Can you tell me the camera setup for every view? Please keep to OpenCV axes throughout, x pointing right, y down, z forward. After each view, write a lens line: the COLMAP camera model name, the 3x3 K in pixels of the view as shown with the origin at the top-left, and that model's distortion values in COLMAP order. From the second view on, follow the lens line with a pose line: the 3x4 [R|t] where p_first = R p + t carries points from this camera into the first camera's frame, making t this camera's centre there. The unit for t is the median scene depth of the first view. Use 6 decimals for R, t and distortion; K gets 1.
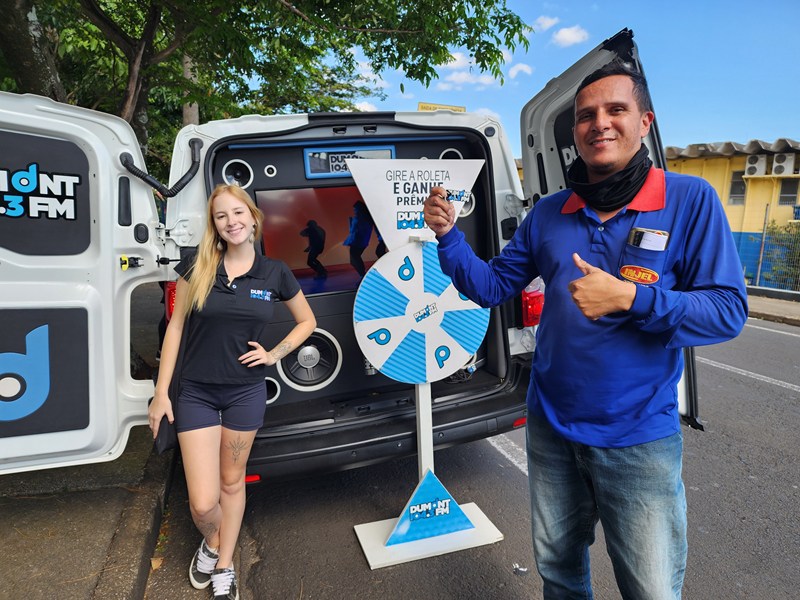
lens RADIAL K [[546.0, 0, 398.1], [0, 546.0, 303.9], [0, 0, 1]] dist [0.071977, -0.065874]
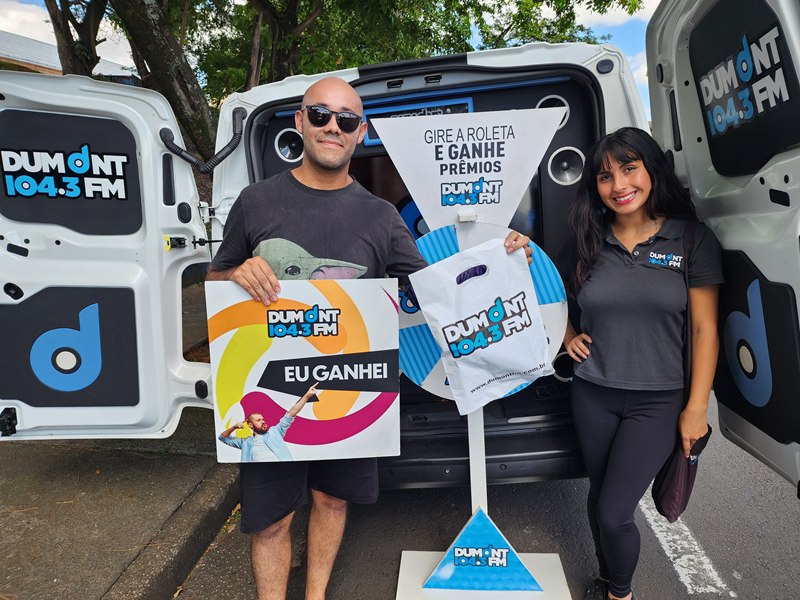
lens RADIAL K [[546.0, 0, 398.1], [0, 546.0, 303.9], [0, 0, 1]] dist [0.071977, -0.065874]
pose [[0.922034, 0.060275, -0.382388, 0.254963], [-0.038316, 0.997163, 0.064791, -0.045571], [0.385208, -0.045088, 0.921728, 0.249387]]
